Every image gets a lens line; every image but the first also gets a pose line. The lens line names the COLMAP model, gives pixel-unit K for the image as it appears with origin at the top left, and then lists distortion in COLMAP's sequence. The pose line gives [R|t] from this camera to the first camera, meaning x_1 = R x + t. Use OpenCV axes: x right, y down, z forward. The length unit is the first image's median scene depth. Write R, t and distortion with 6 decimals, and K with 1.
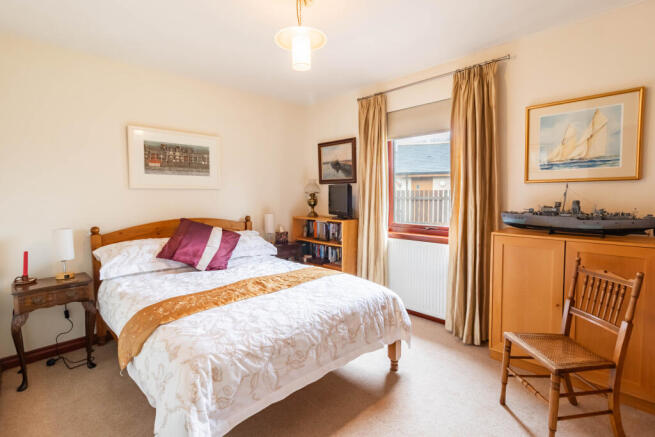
lens RADIAL K [[307.1, 0, 329.1], [0, 307.1, 212.9], [0, 0, 1]] dist [-0.000113, -0.000396]
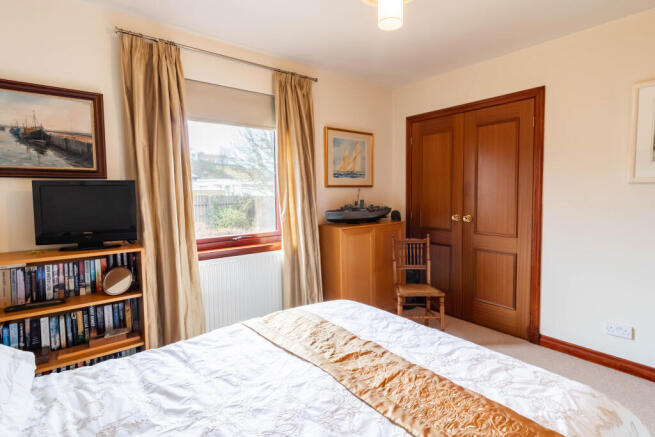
lens RADIAL K [[340.1, 0, 328.7], [0, 340.1, 215.7], [0, 0, 1]] dist [-0.000915, -0.000264]
pose [[0.086433, -0.059124, 0.994502, -0.545143], [0.076976, 0.995650, 0.052502, -0.039475], [-0.993279, 0.072015, 0.090608, 0.639093]]
